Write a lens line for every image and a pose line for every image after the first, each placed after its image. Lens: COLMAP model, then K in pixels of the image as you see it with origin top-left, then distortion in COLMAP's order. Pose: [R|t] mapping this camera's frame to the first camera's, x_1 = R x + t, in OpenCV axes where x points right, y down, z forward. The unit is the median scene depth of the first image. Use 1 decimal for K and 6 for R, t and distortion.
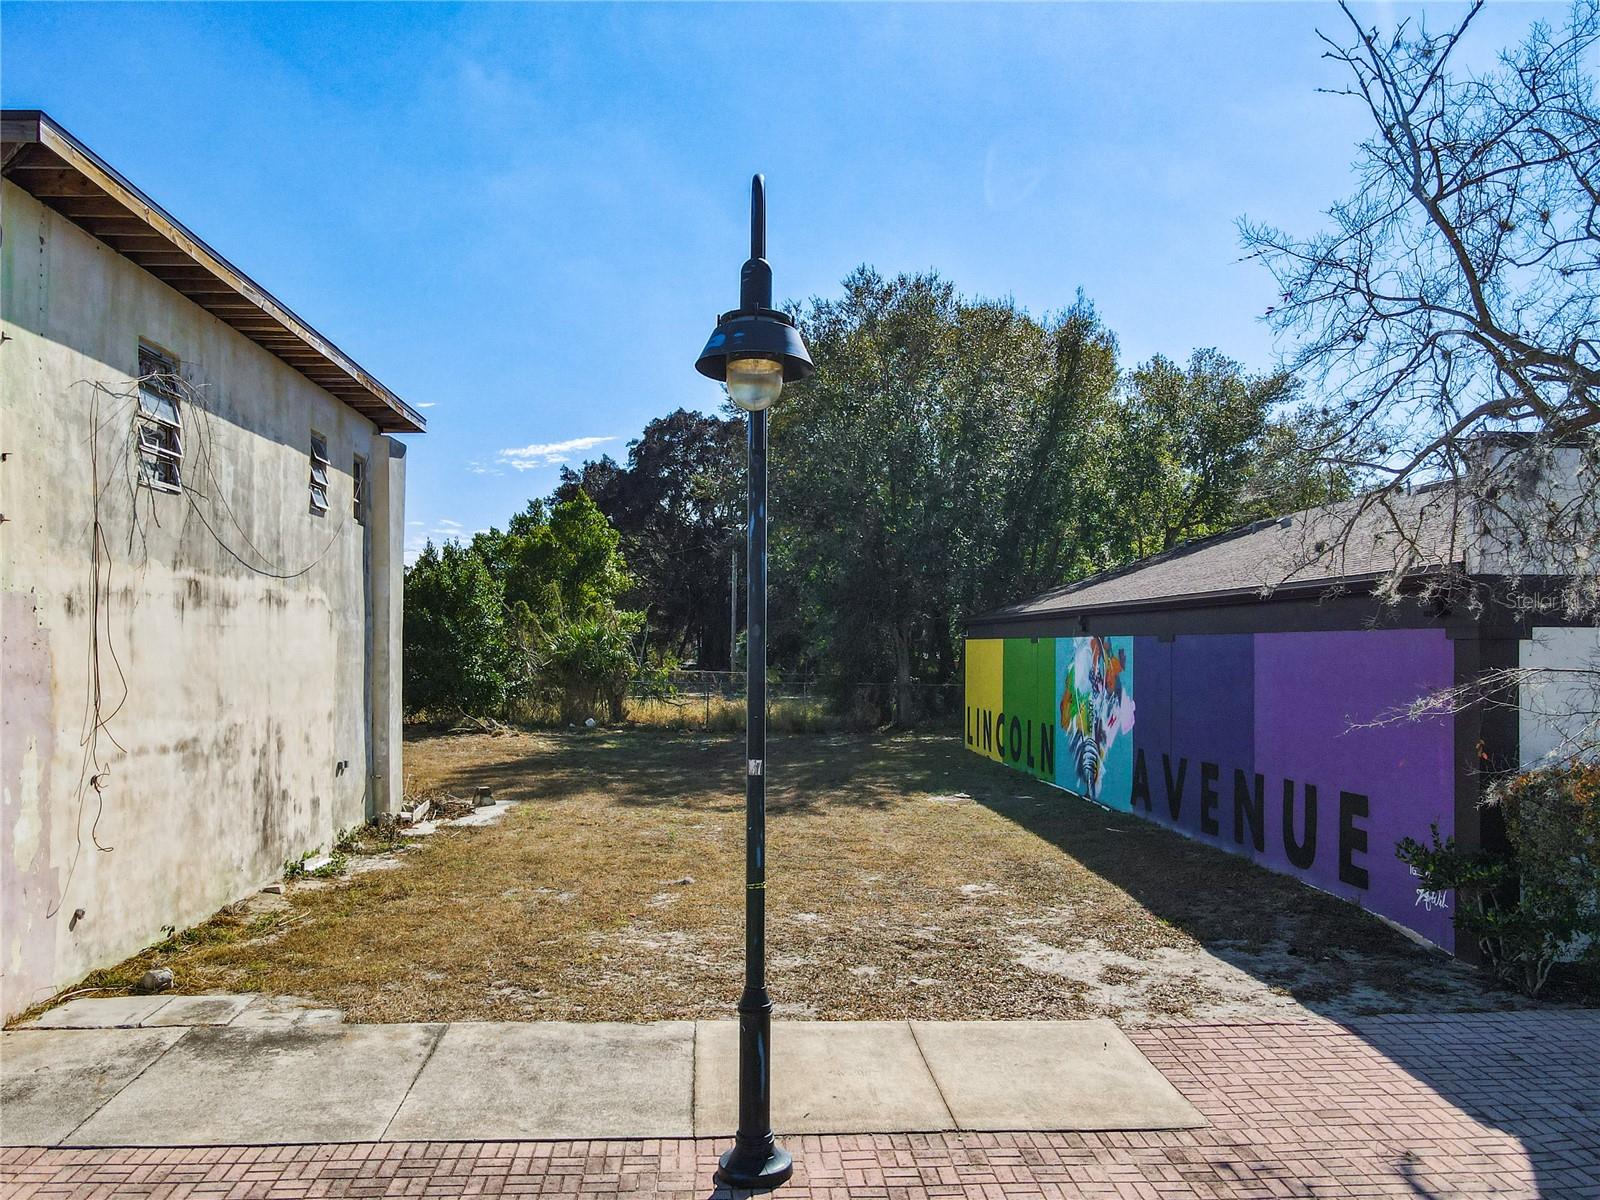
lens RADIAL K [[1208.3, 0, 797.1], [0, 1208.3, 609.6], [0, 0, 1]] dist [0.003328, 0.010334]
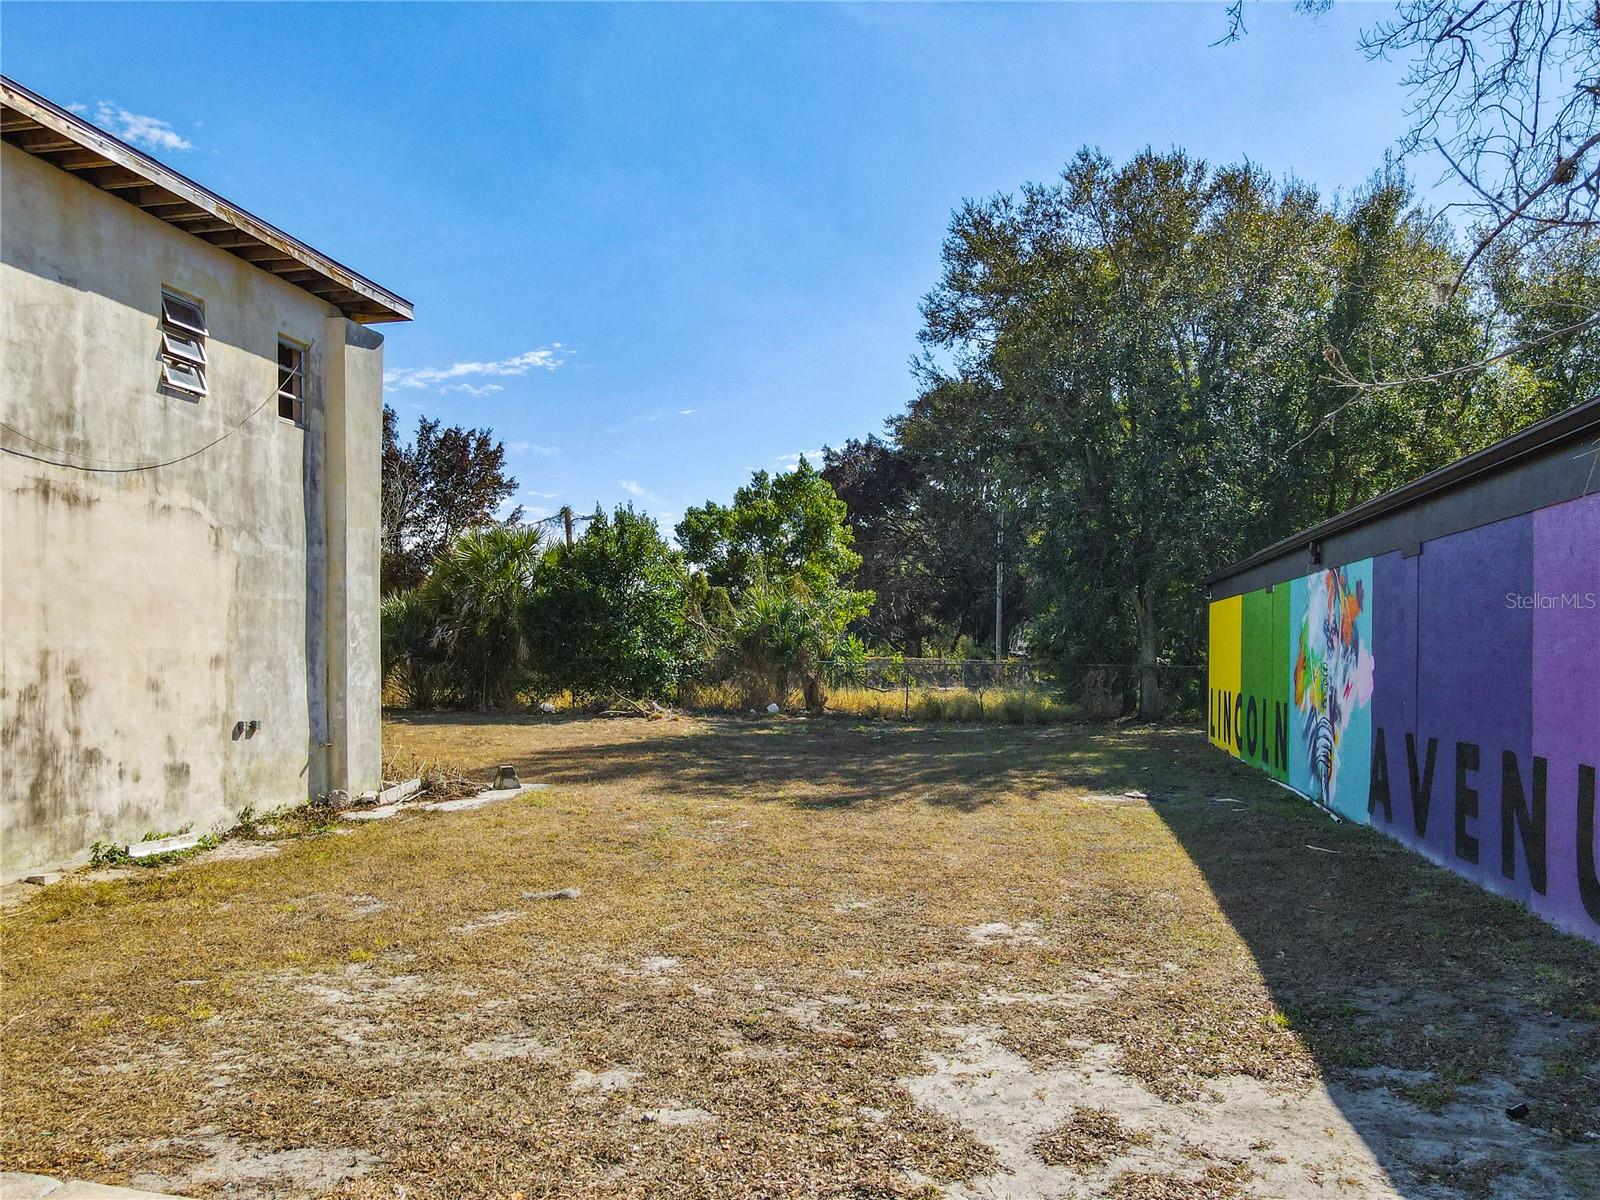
lens RADIAL K [[1208.3, 0, 832.0], [0, 1208.3, 638.0], [0, 0, 1]] dist [0.003328, 0.010334]
pose [[0.966505, -0.004933, -0.256599, 0.177089], [0.008508, 0.999882, 0.012822, 0.059763], [0.256506, -0.014575, 0.966433, 0.312733]]
